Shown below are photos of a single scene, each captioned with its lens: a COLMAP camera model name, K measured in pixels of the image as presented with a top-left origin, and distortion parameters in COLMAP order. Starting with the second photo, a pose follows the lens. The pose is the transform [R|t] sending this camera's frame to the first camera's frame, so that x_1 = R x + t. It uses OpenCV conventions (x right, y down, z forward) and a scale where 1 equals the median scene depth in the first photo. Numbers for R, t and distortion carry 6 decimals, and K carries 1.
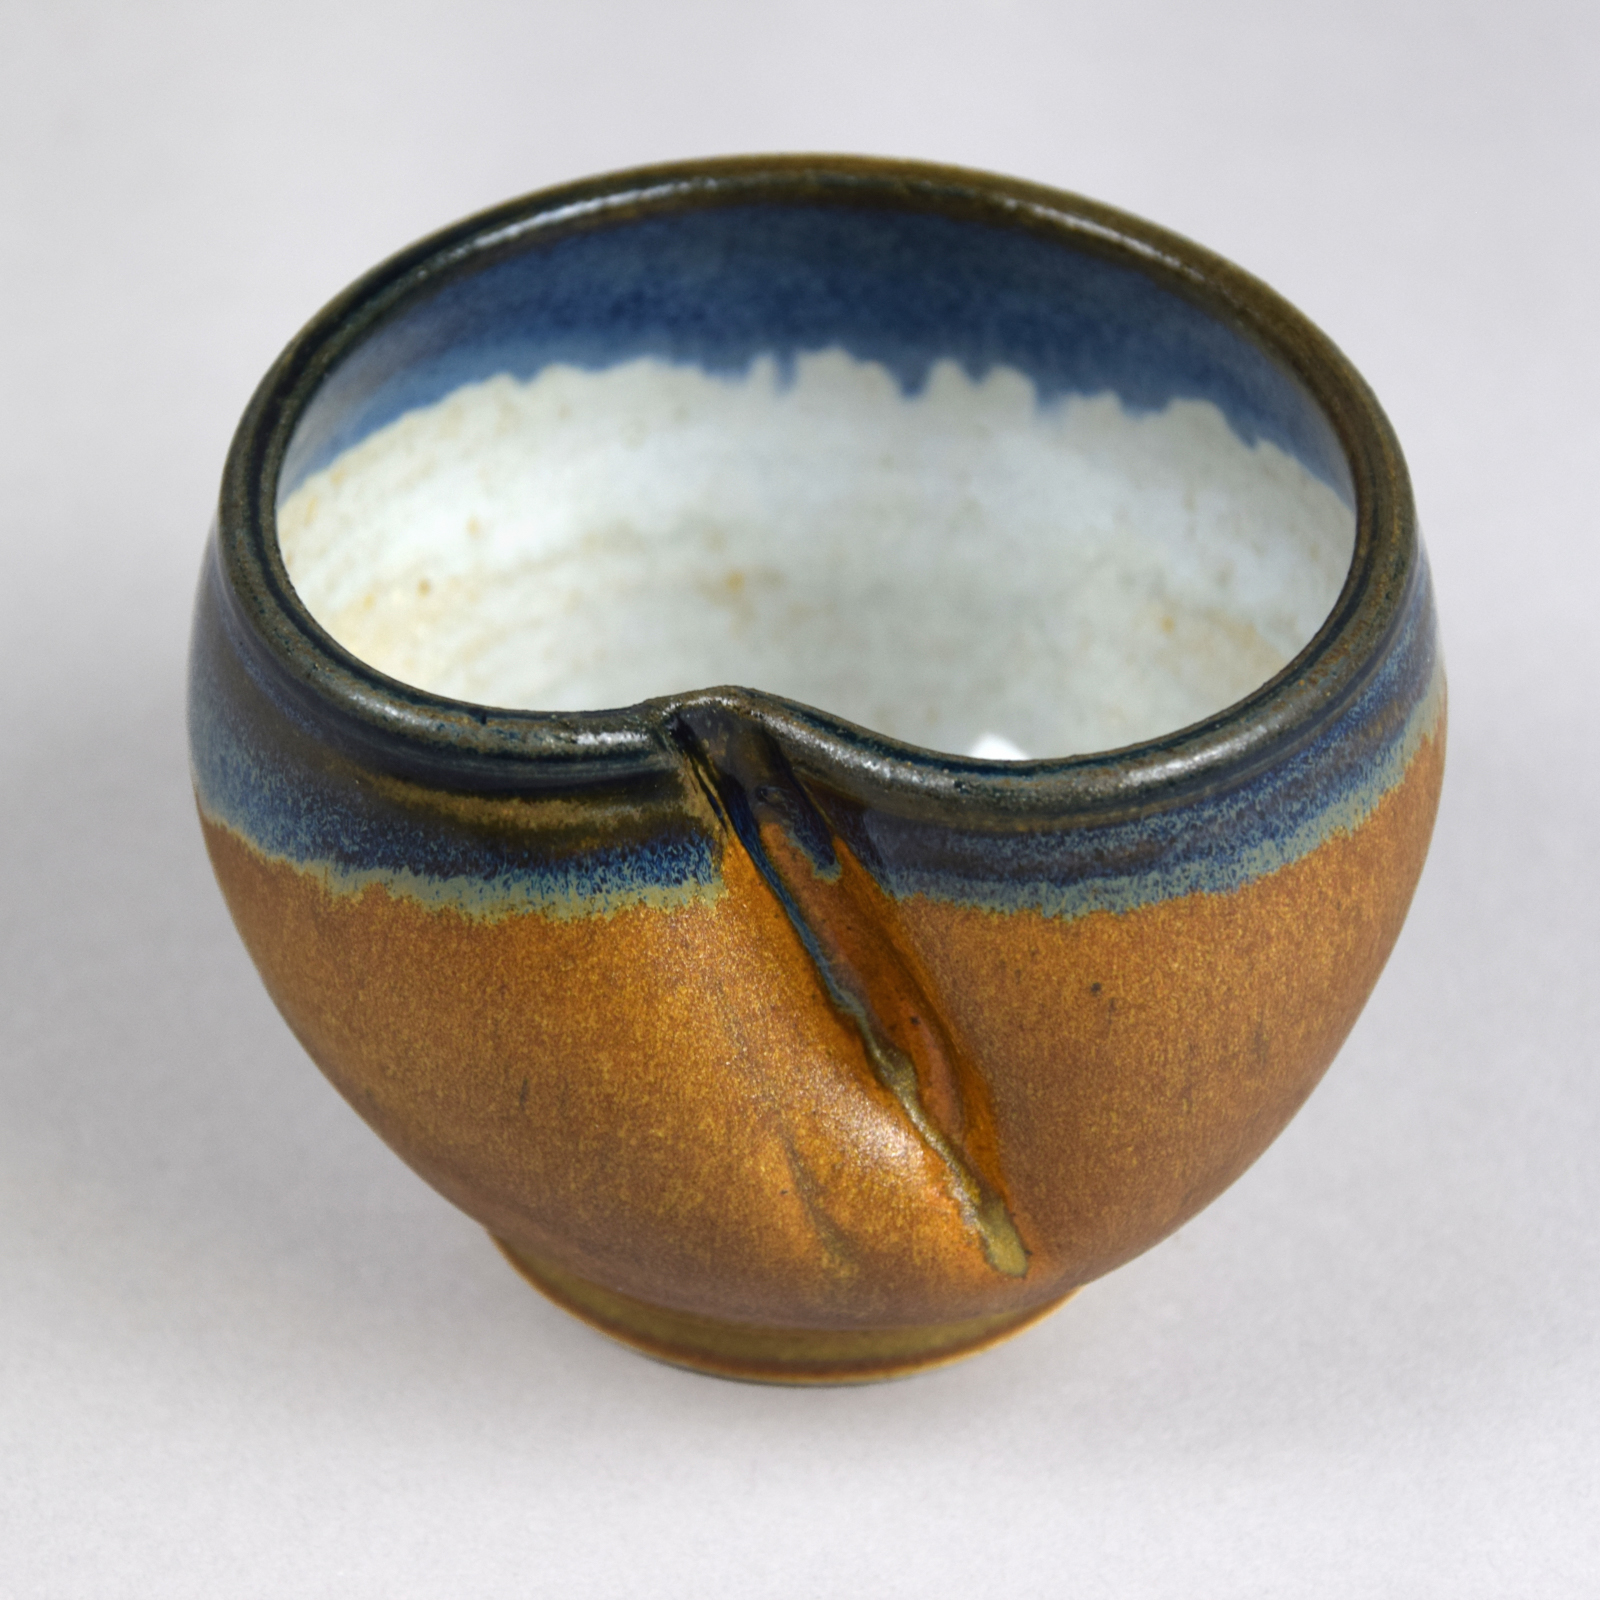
lens RADIAL K [[5208.9, 0, 758.5], [0, 5208.9, 835.5], [0, 0, 1]] dist [0.301822, -0.335452]
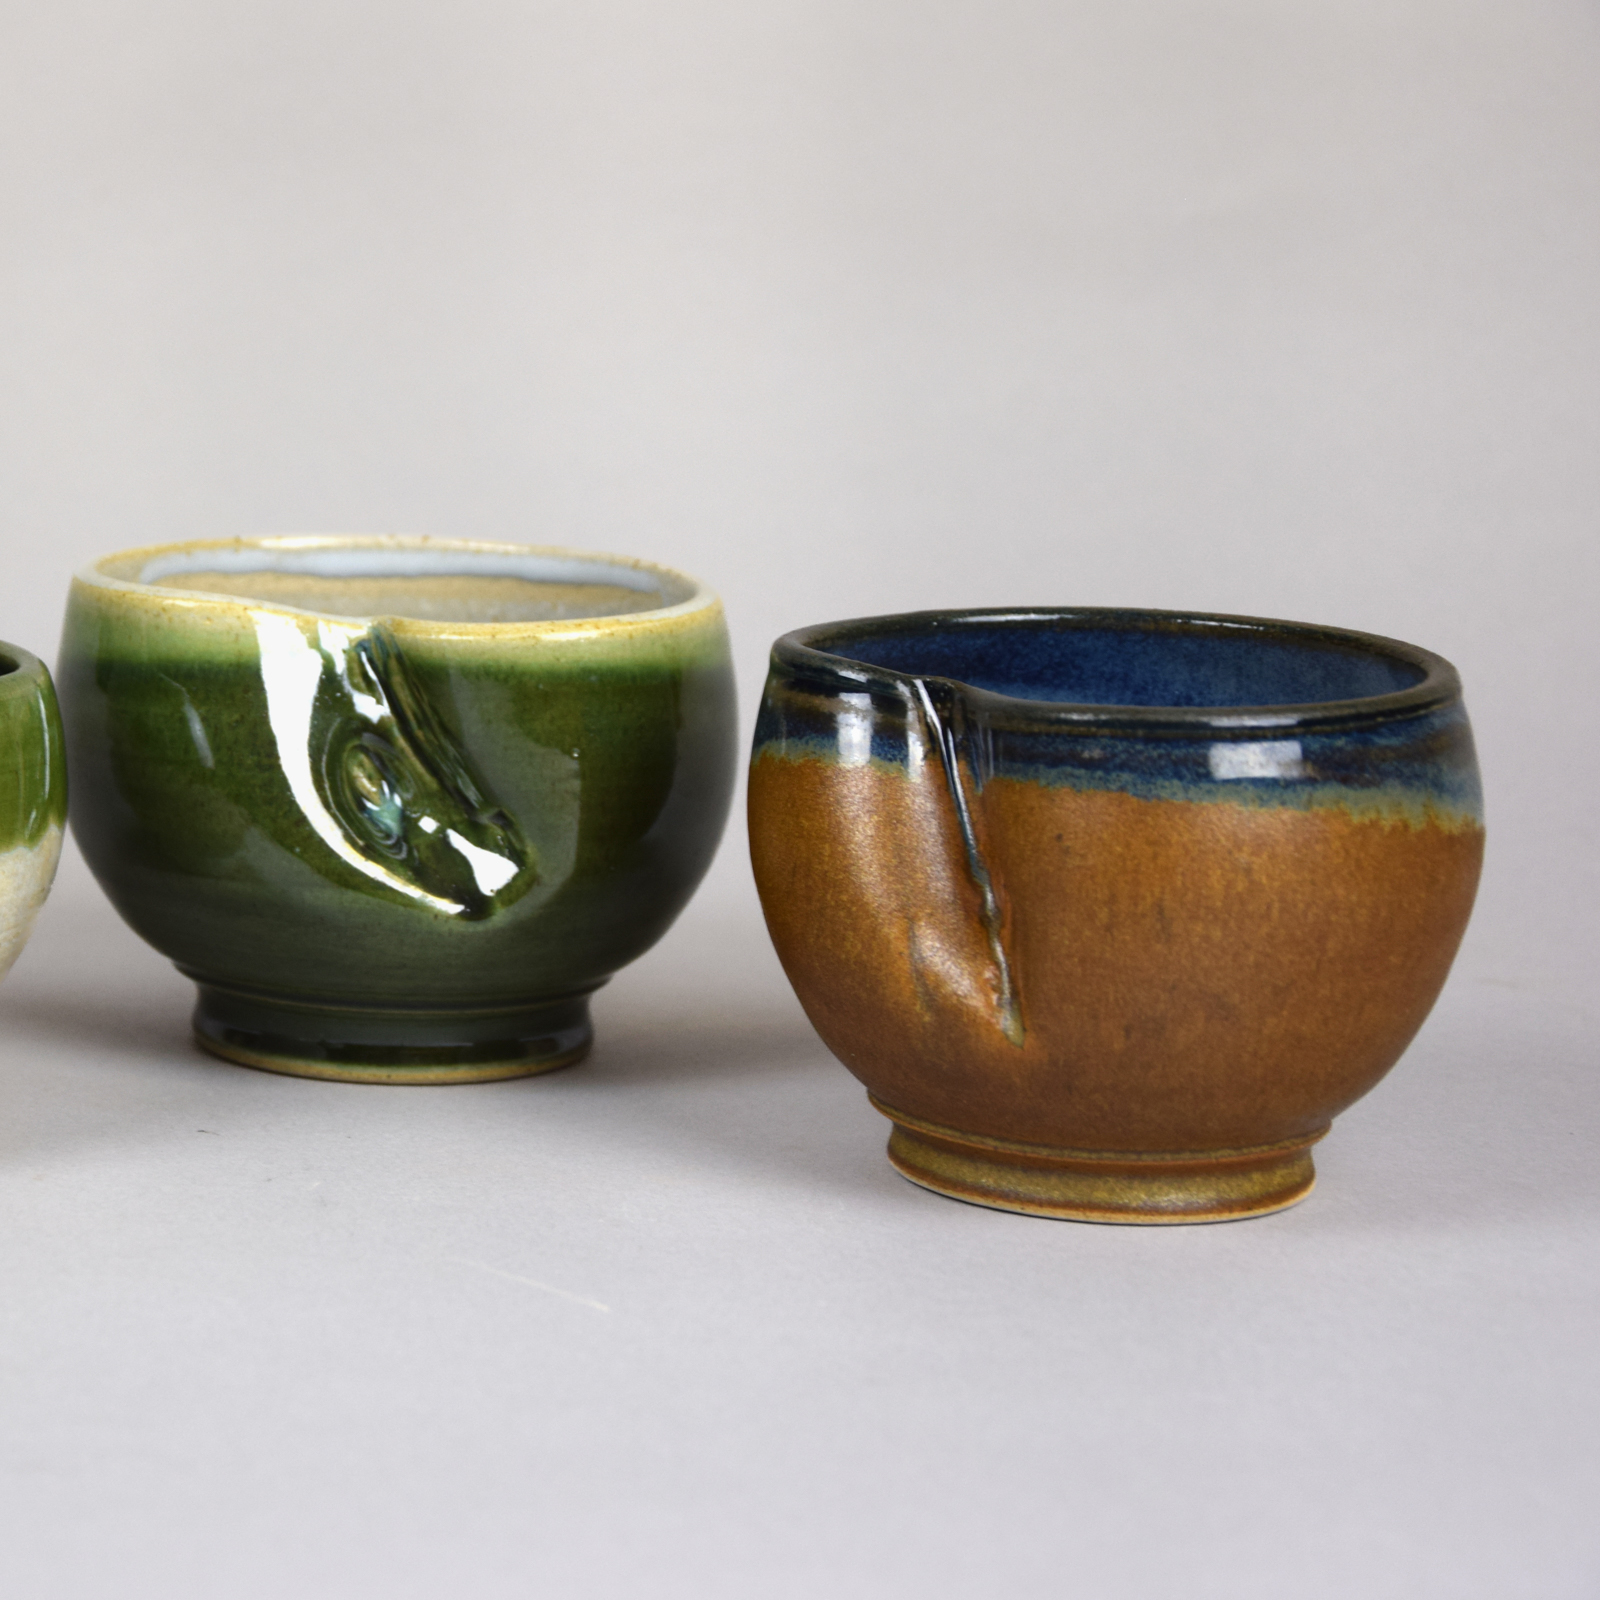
lens RADIAL K [[5277.2, 0, 327.0], [0, 5277.2, 800.7], [0, 0, 1]] dist [0.199426, 0.980931]
pose [[0.735343, 0.108866, -0.668894, 1.071584], [-0.432319, 0.835454, -0.339290, 0.728661], [0.521893, 0.538670, 0.661409, -0.320839]]
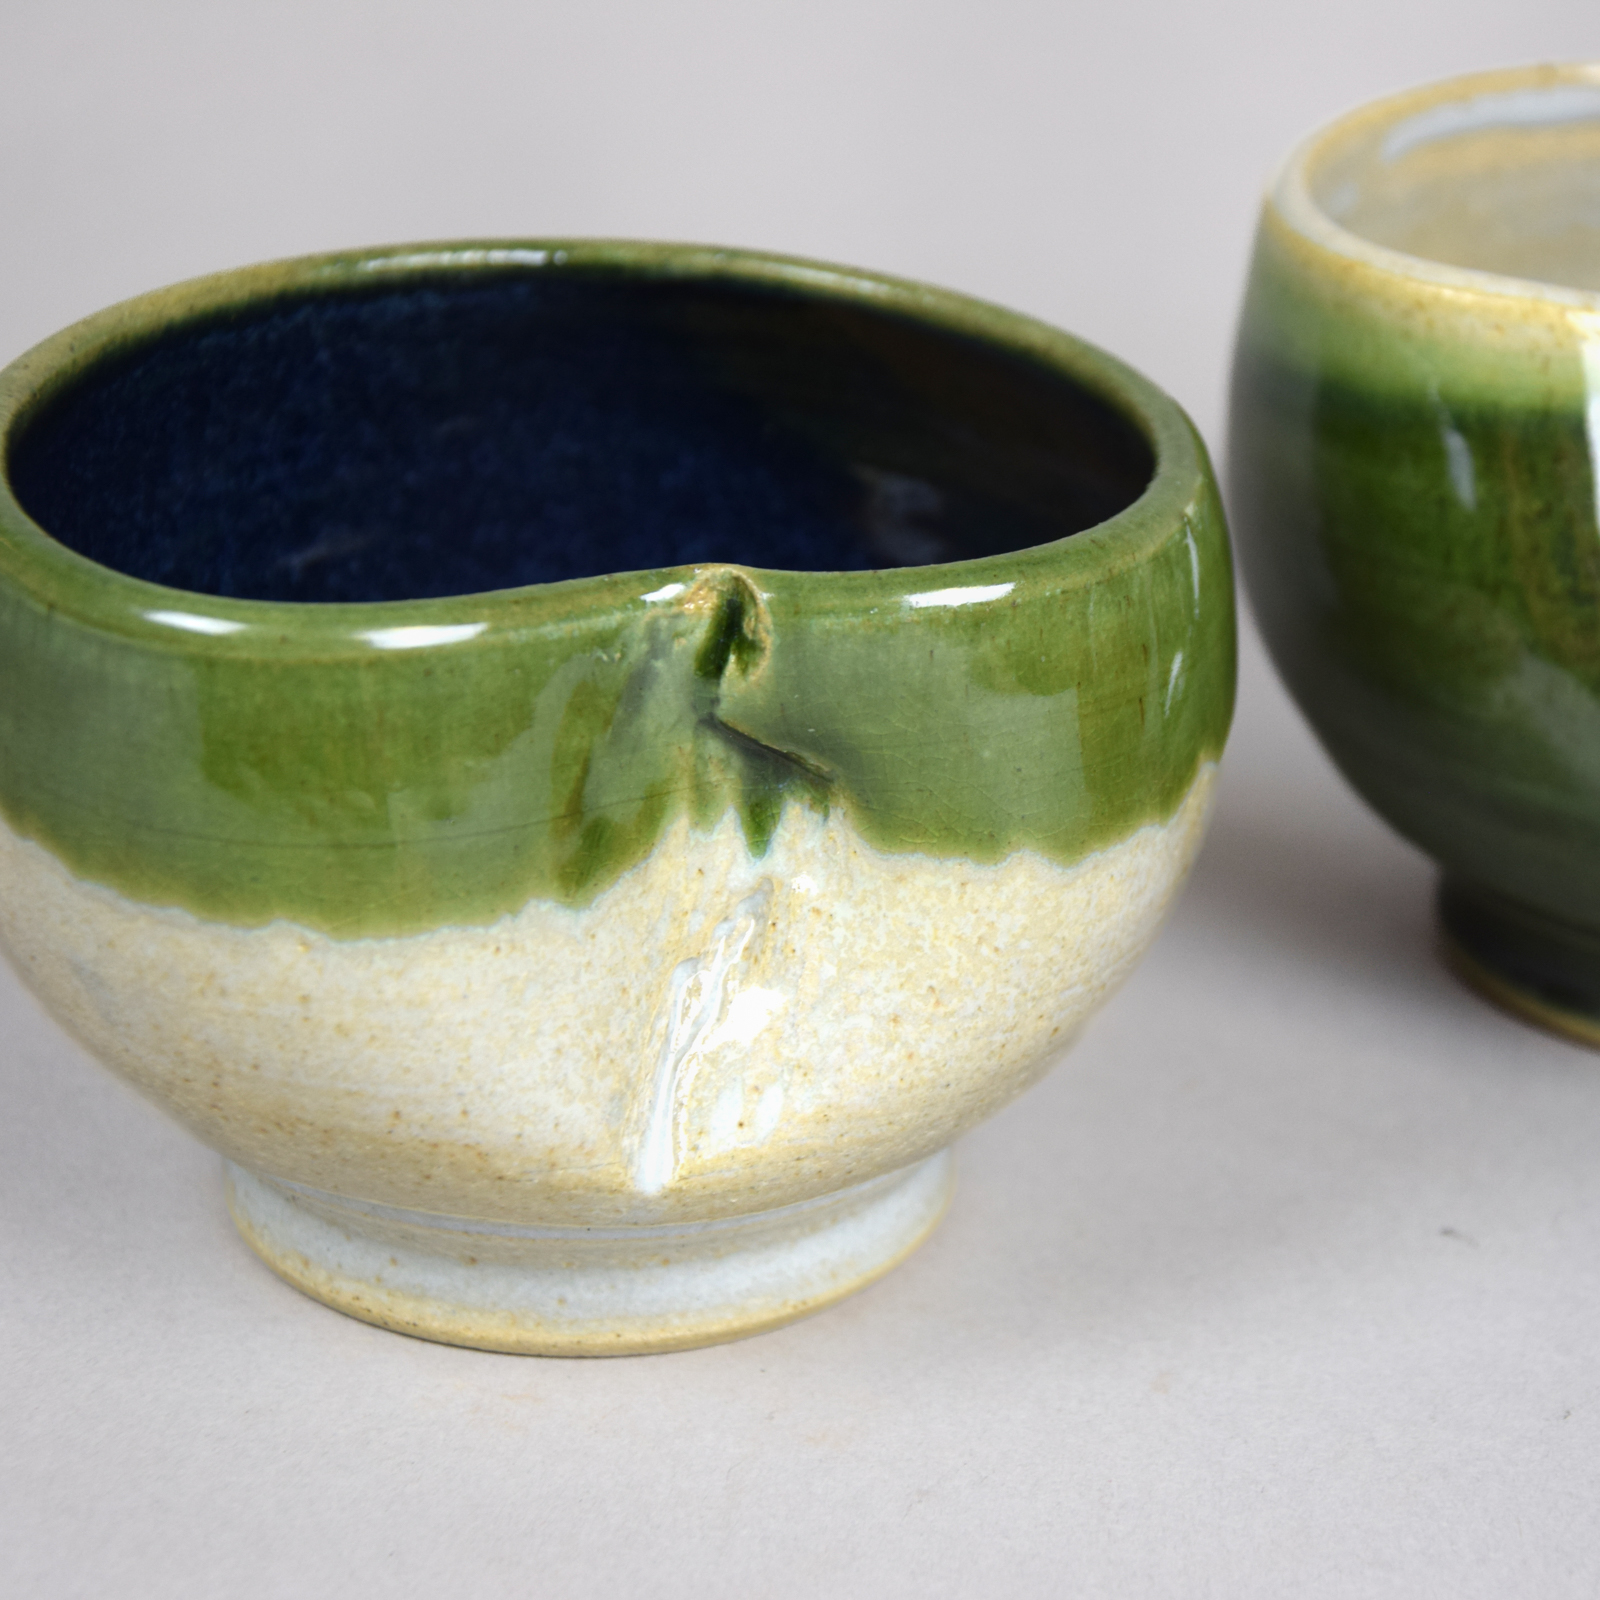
lens RADIAL K [[4982.9, 0, 1044.1], [0, 4982.9, 805.2], [0, 0, 1]] dist [0.132795, 0.979125]
pose [[0.662368, 0.292160, -0.689864, 0.409349], [-0.483740, 0.869926, -0.096042, 0.257673], [0.572071, 0.397330, 0.717540, 0.148229]]
